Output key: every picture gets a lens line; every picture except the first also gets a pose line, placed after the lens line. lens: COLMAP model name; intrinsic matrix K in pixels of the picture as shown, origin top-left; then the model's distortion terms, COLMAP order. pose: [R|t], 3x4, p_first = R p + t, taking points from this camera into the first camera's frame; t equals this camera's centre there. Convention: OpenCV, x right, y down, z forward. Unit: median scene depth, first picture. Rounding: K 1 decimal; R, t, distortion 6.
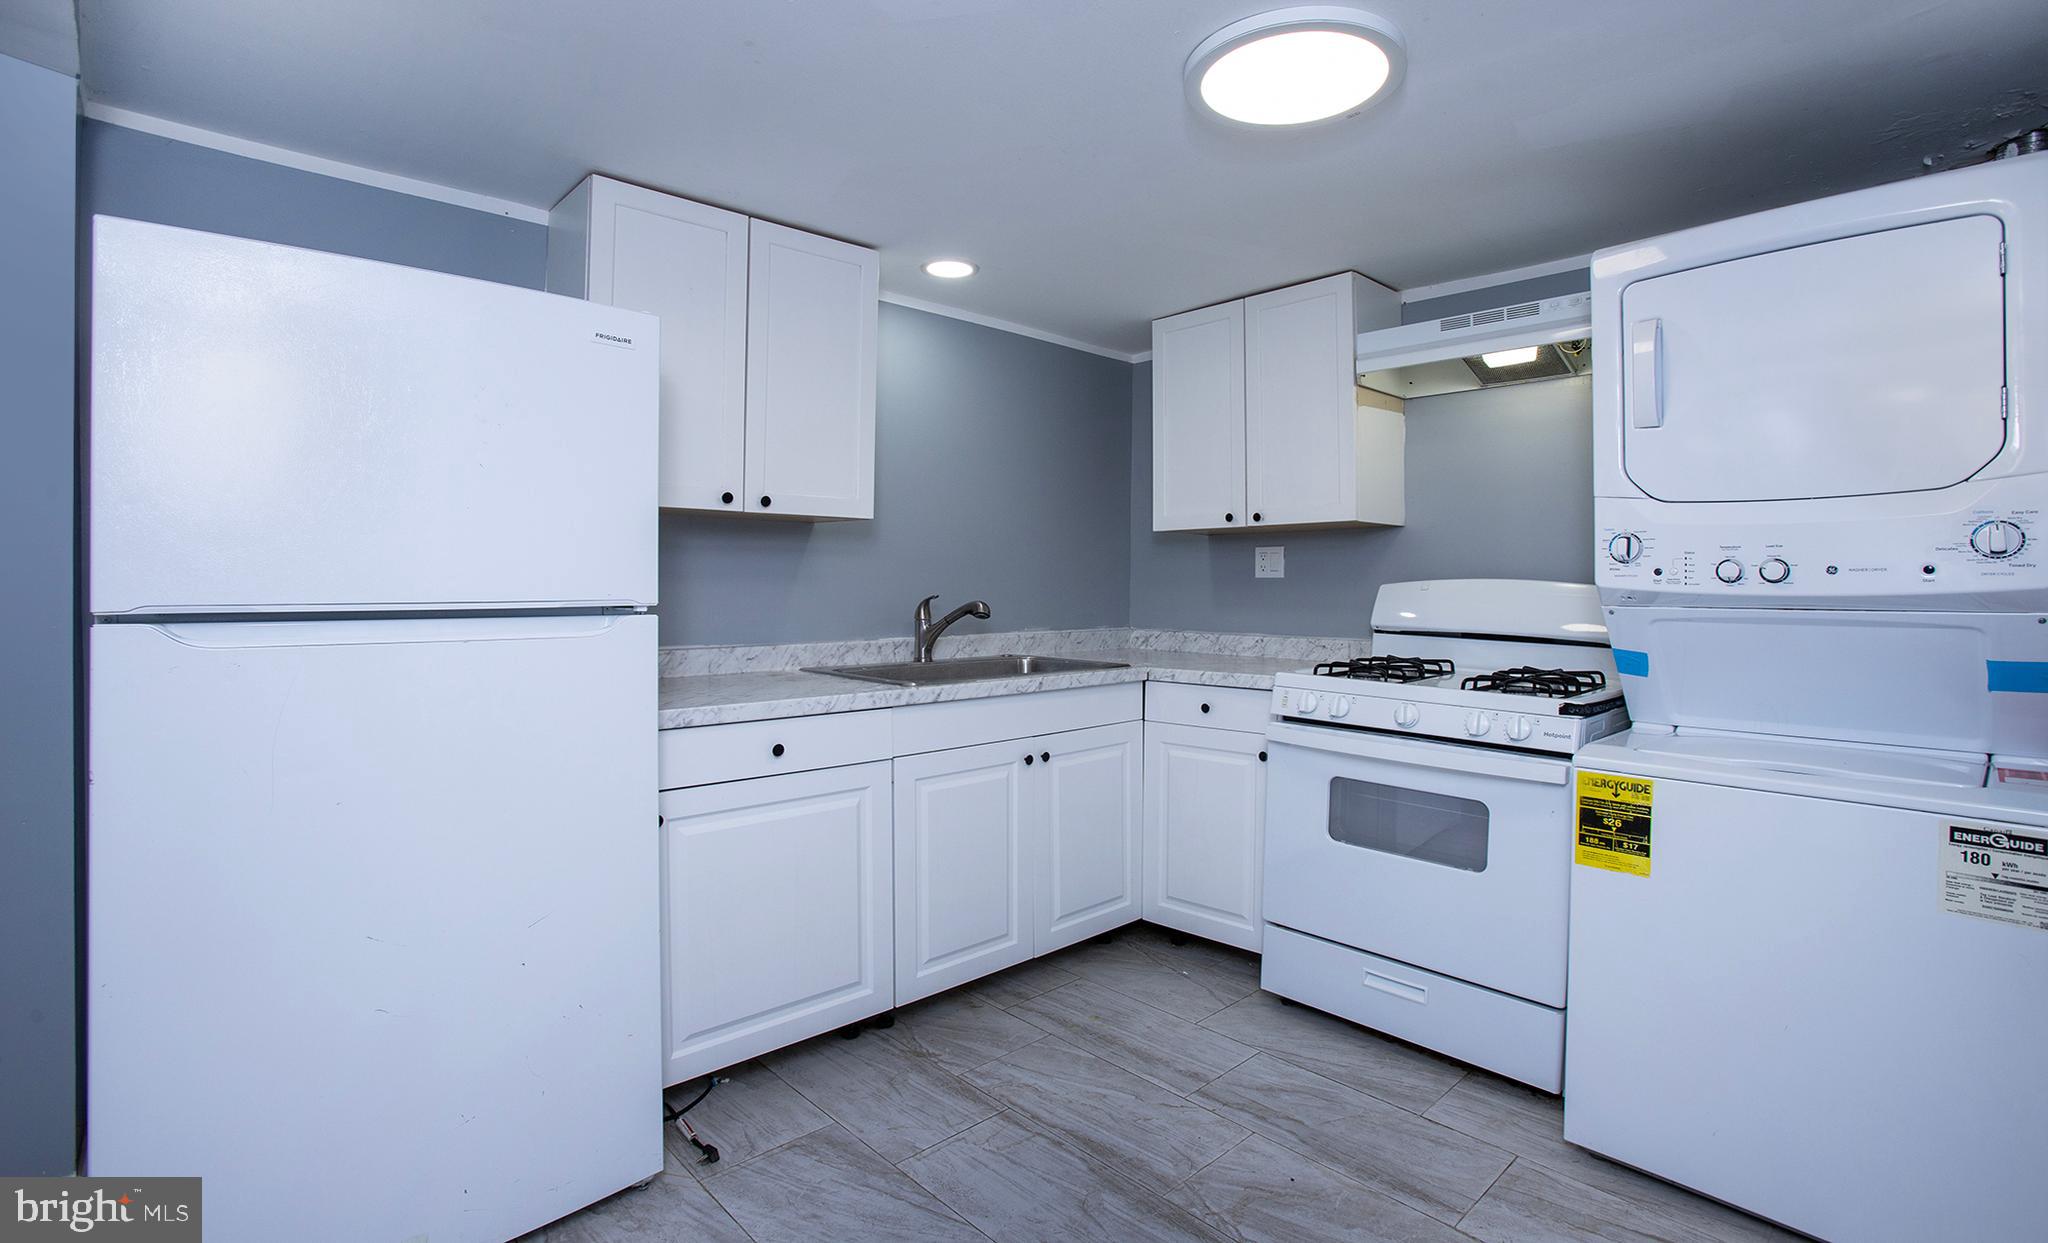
lens RADIAL K [[1044.4, 0, 992.4], [0, 1044.4, 579.8], [0, 0, 1]] dist [-0.045817, 0.002934]
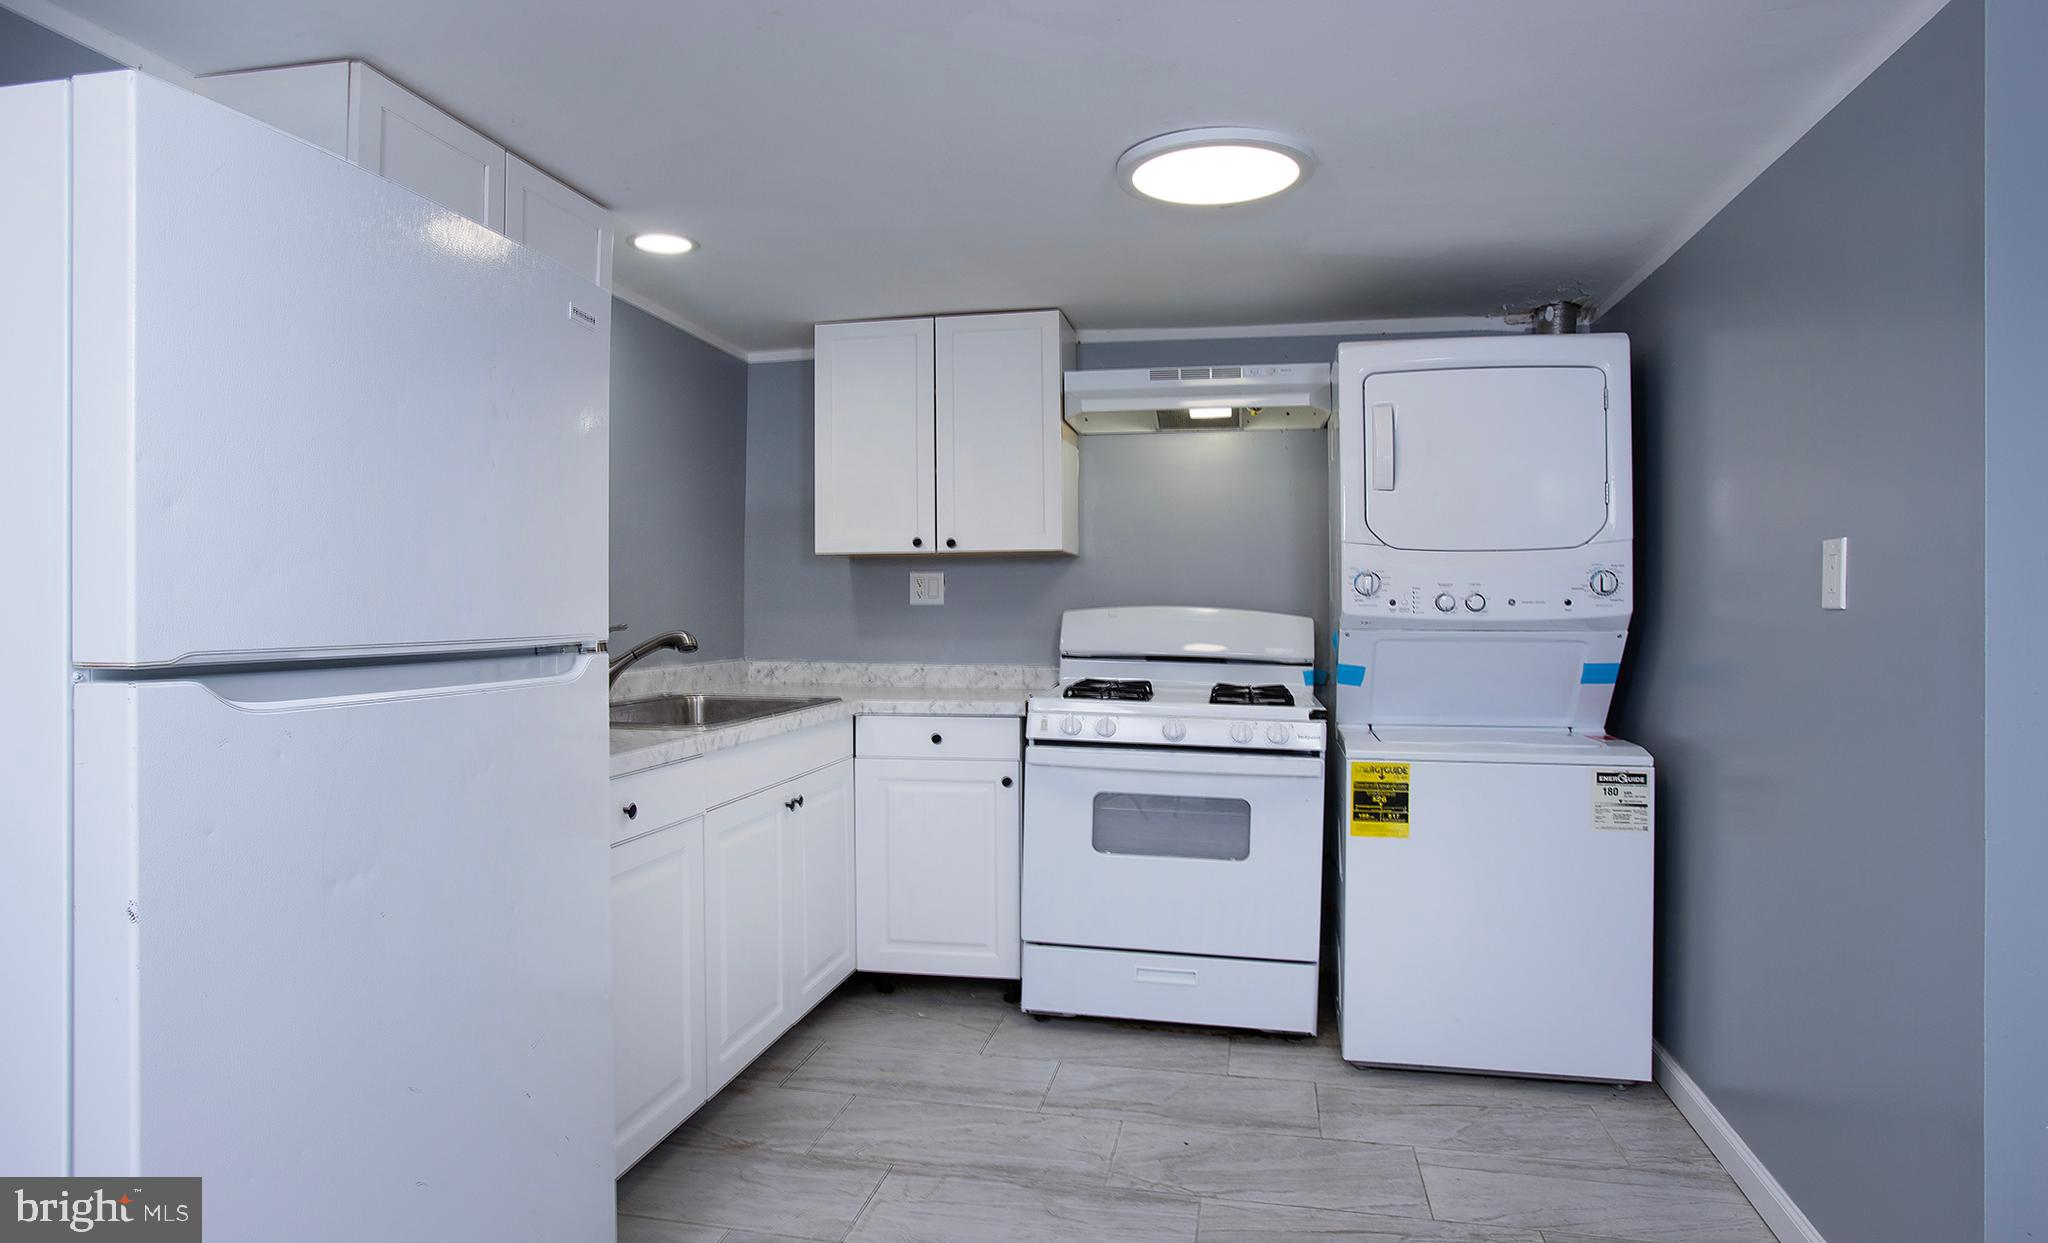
lens RADIAL K [[1197.6, 0, 1140.4], [0, 1197.6, 598.2], [0, 0, 1]] dist [-0.061606, 0.010618]
pose [[0.798513, 0.004614, 0.601960, -0.426245], [-0.002470, 0.999987, -0.004388, -0.005127], [-0.601973, 0.002017, 0.798514, -0.005038]]
